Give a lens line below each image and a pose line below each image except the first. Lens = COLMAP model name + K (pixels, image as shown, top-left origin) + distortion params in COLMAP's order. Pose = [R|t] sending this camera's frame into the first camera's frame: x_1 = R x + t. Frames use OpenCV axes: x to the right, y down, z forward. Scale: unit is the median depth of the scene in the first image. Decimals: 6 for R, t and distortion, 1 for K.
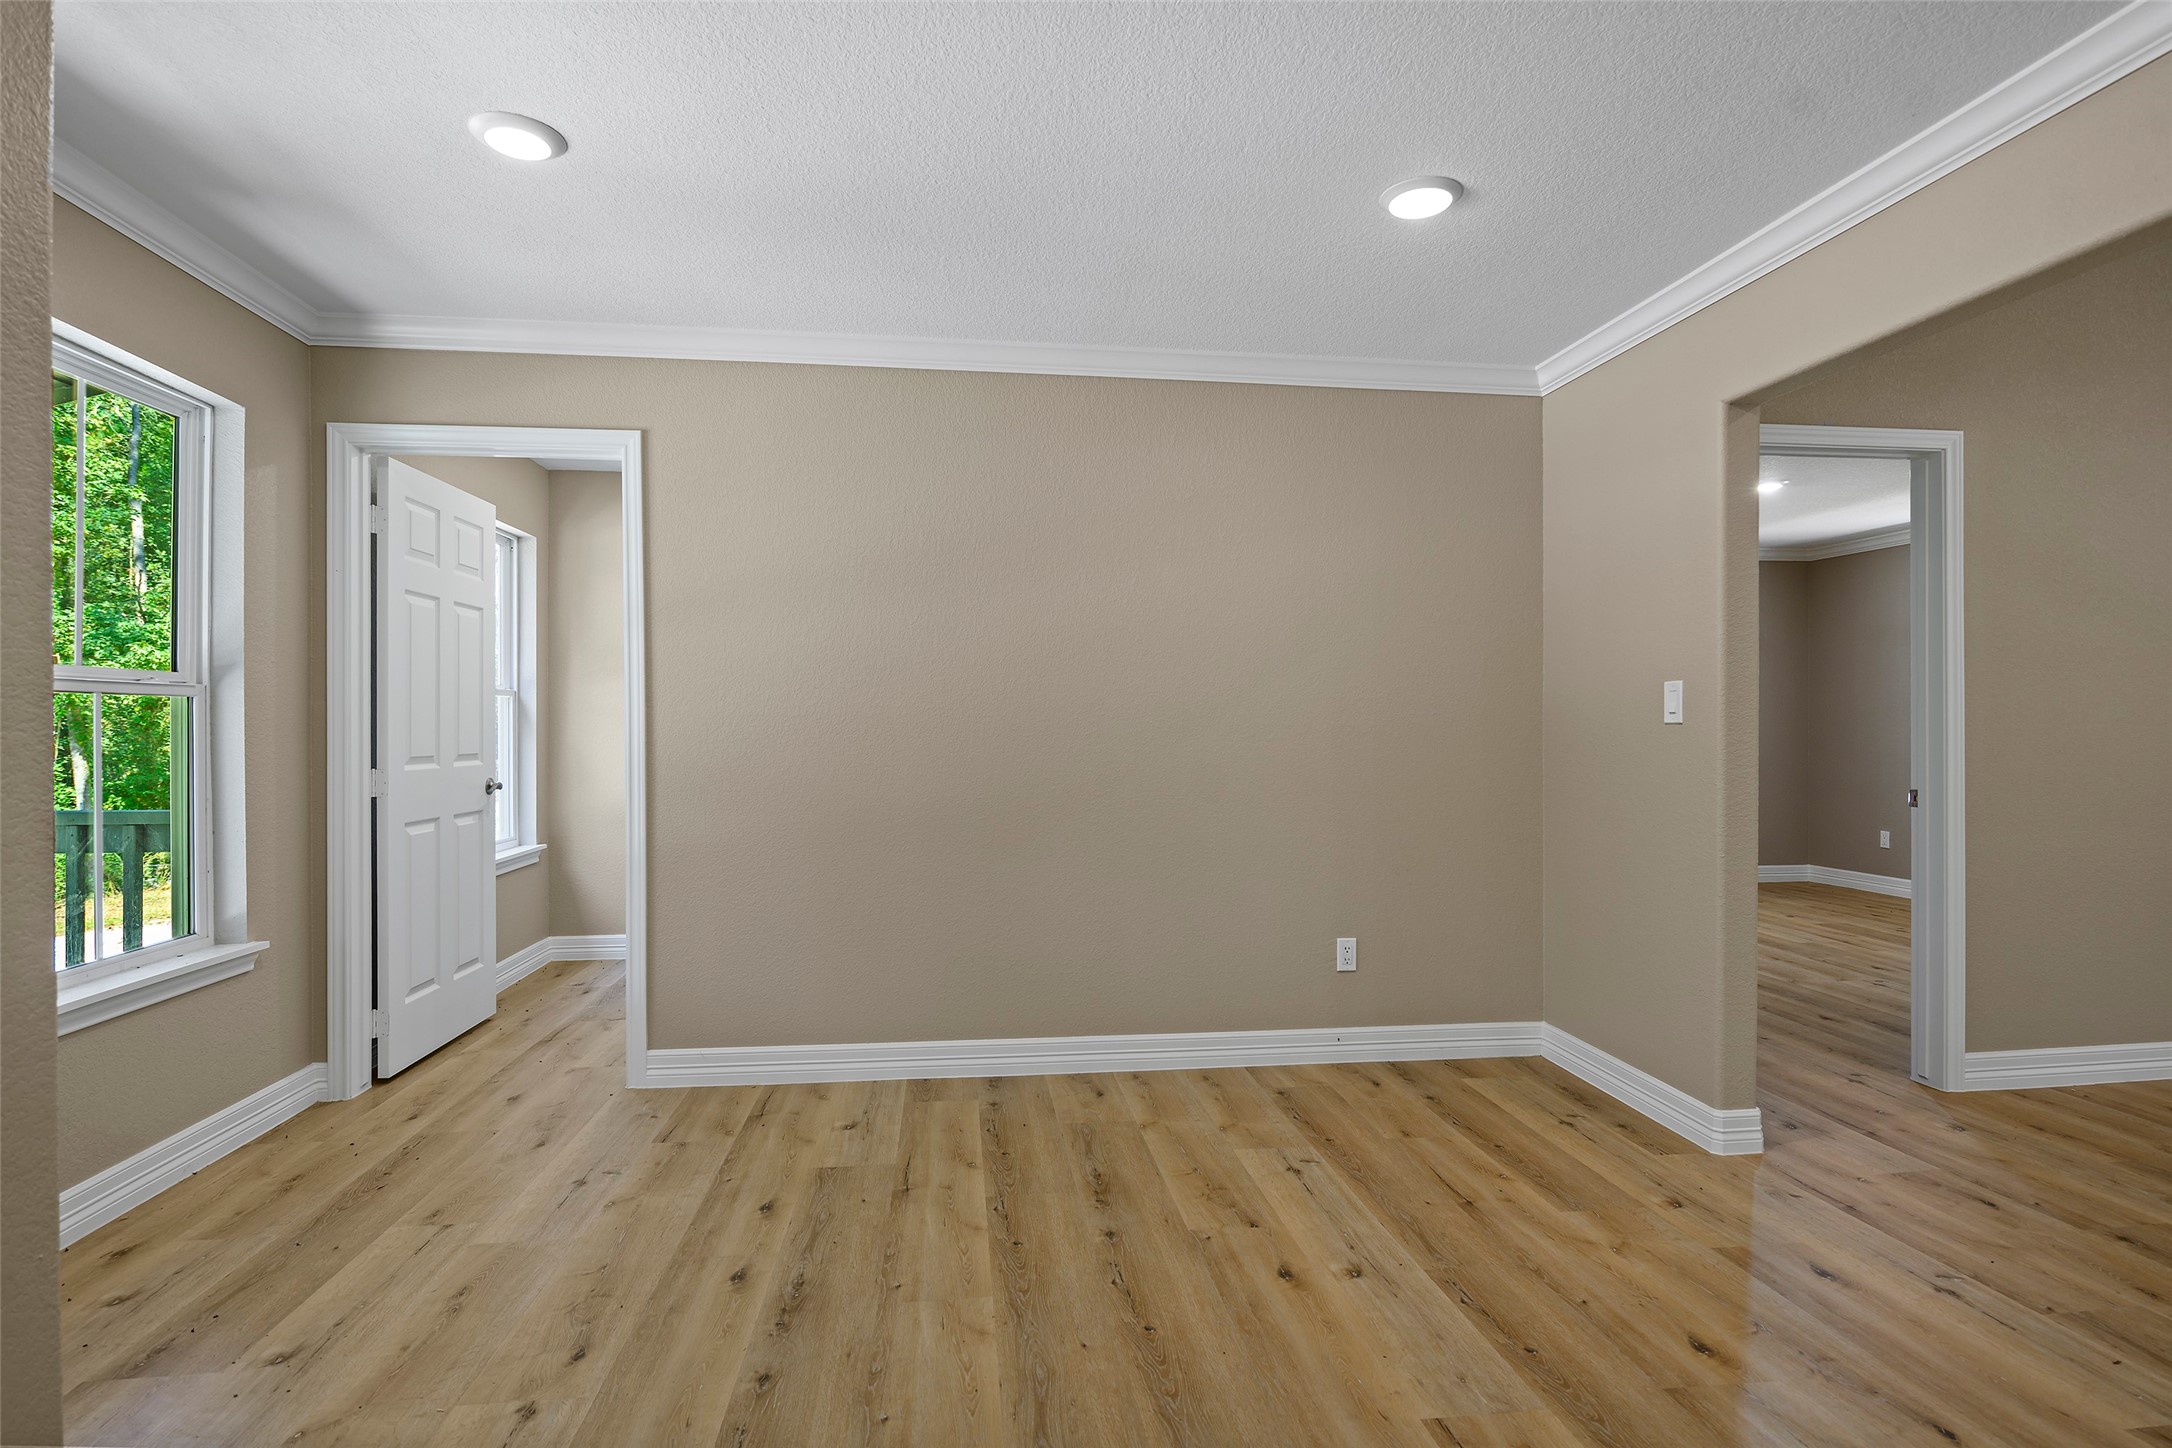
lens RADIAL K [[1094.7, 0, 1088.2], [0, 1094.7, 725.2], [0, 0, 1]] dist [-0.011390, -0.000255]
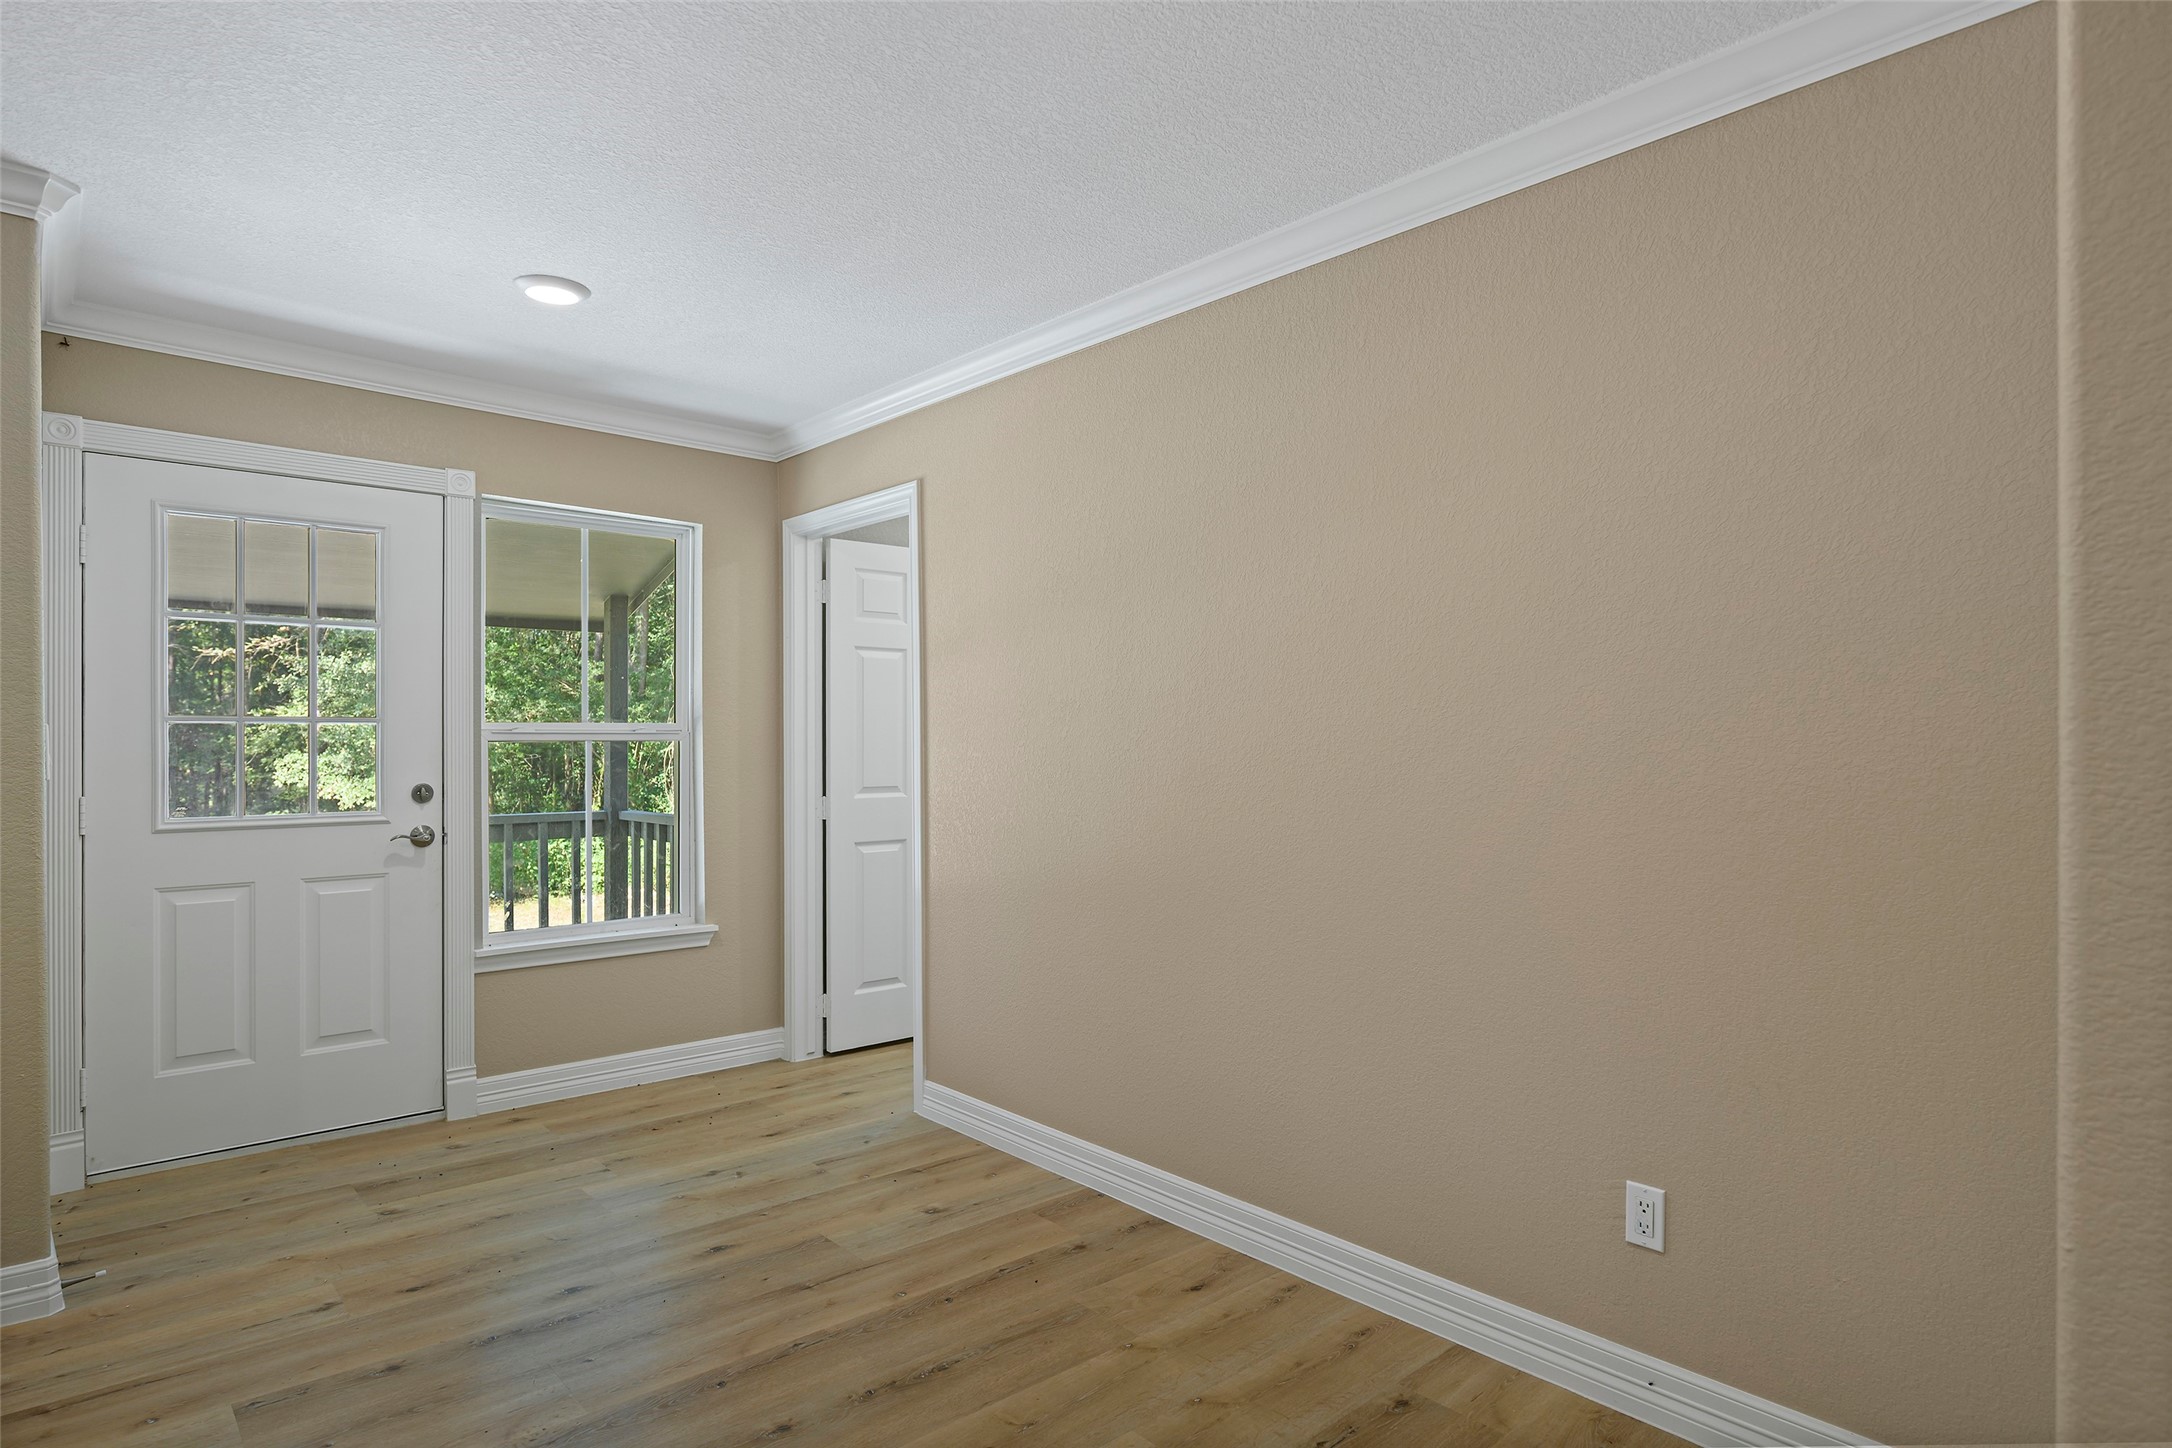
lens RADIAL K [[1186.4, 0, 1090.8], [0, 1186.4, 735.5], [0, 0, 1]] dist [-0.005461, -0.000253]
pose [[0.566373, -0.002545, -0.824145, 0.680945], [0.003322, 0.999994, -0.000806, -0.028708], [0.824142, -0.002281, 0.566379, 0.554290]]
